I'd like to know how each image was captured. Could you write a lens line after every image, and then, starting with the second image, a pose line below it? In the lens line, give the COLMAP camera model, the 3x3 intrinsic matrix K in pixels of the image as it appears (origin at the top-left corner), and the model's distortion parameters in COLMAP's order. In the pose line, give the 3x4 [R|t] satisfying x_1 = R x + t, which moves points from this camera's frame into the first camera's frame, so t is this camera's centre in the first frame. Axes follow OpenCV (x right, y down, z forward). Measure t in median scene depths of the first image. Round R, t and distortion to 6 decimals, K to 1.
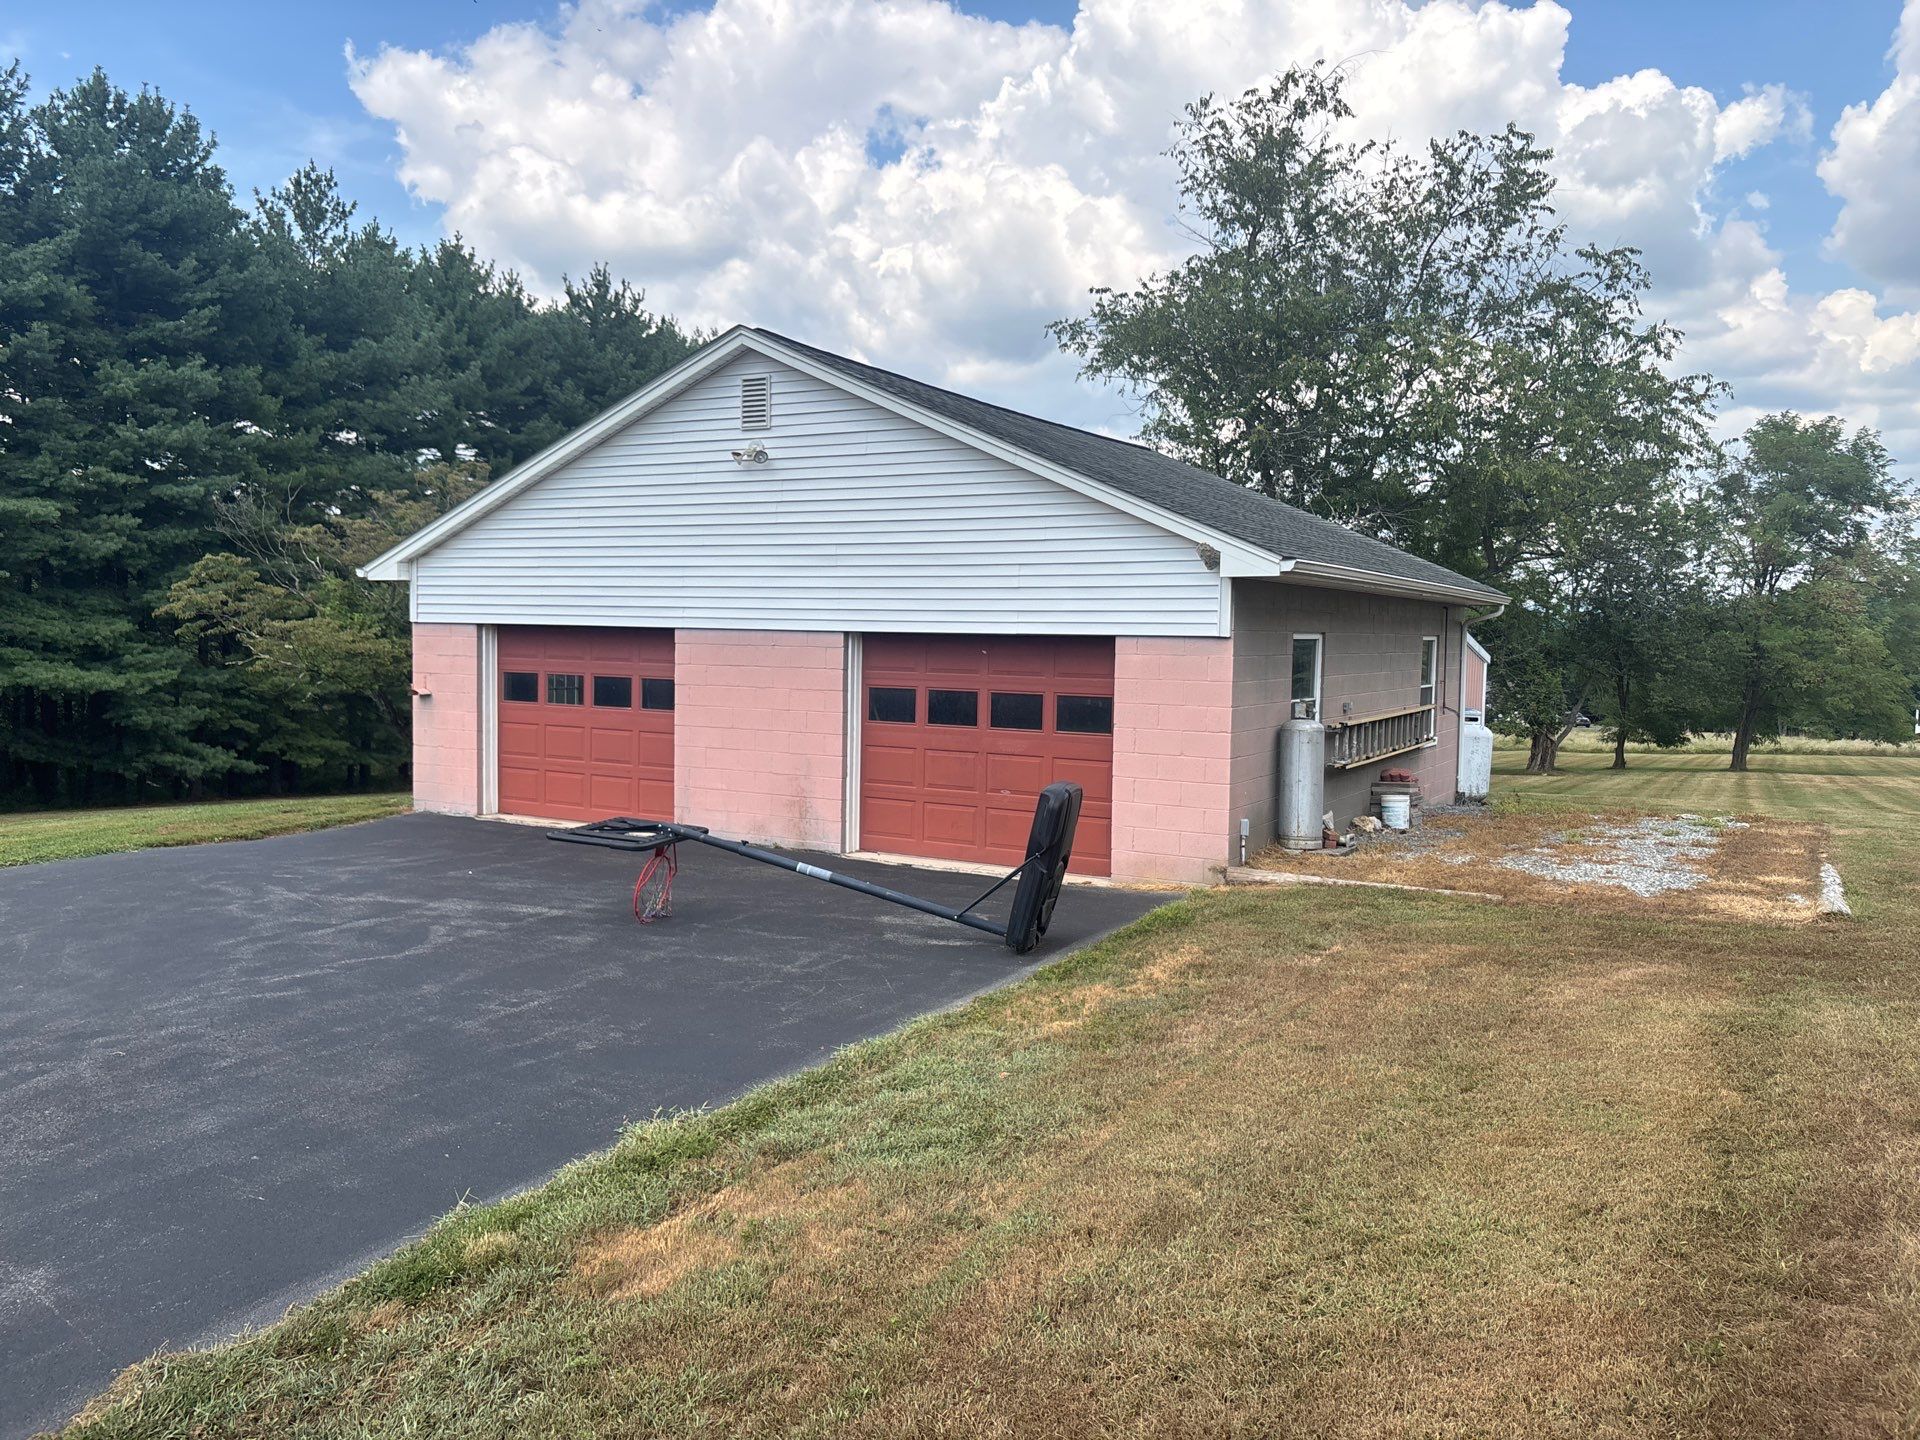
lens RADIAL K [[1431.8, 0, 960.0], [0, 1431.8, 720.0], [0, 0, 1]] dist [-0.013578, 0.049922]
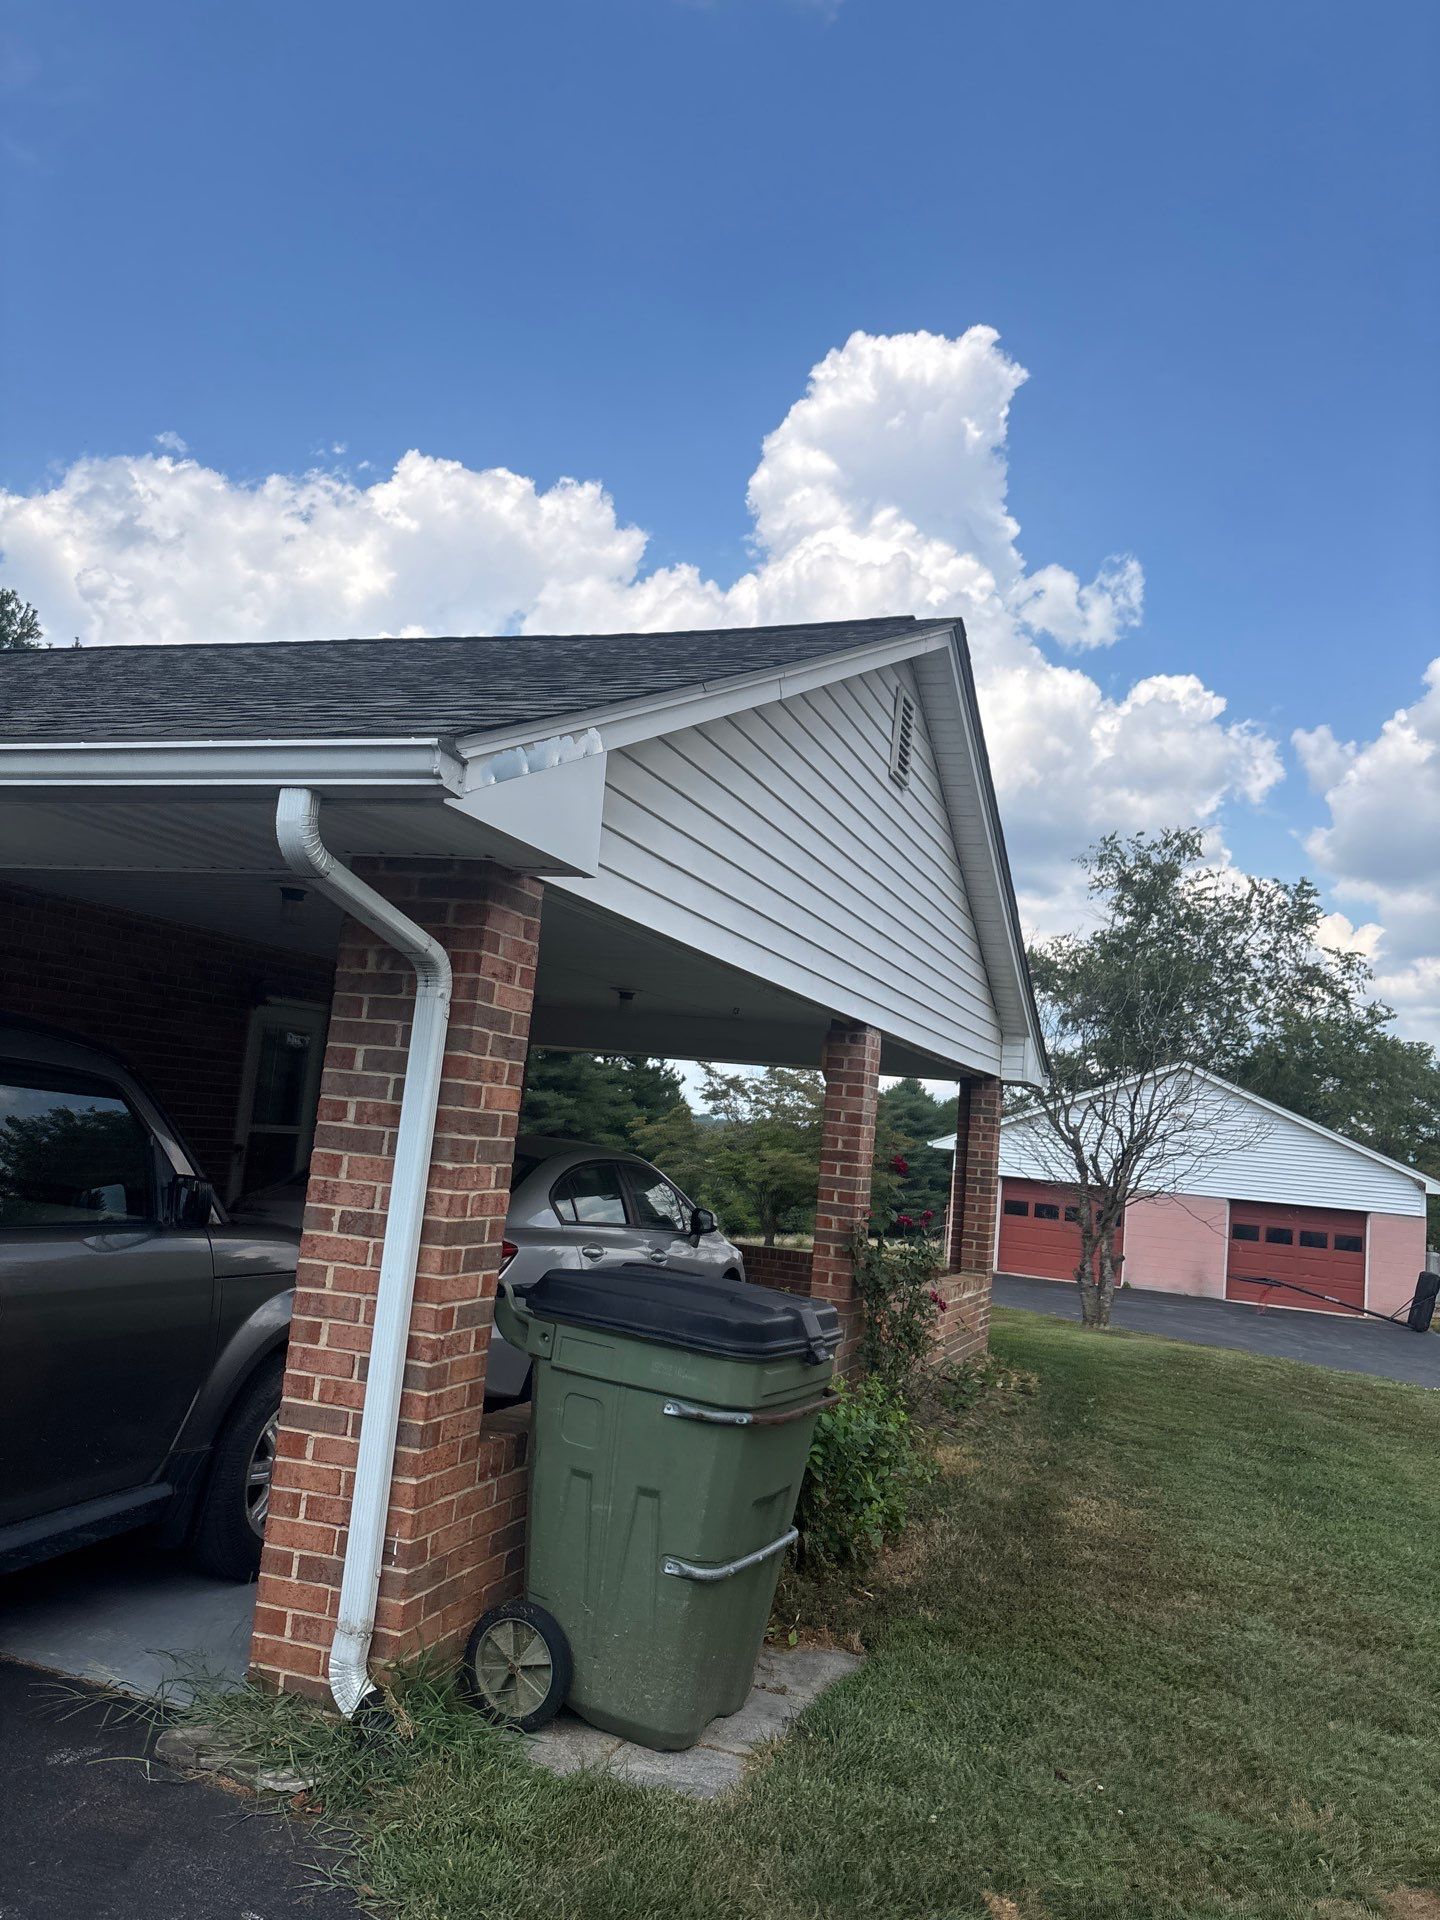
lens RADIAL K [[1473.4, 0, 720.0], [0, 1473.4, 960.0], [0, 0, 1]] dist [0.033764, -0.026256]
pose [[0.982059, 0.095195, 0.162780, -1.247944], [-0.065438, 0.981622, -0.179268, 0.039360], [-0.176854, 0.165400, 0.970240, -1.159723]]
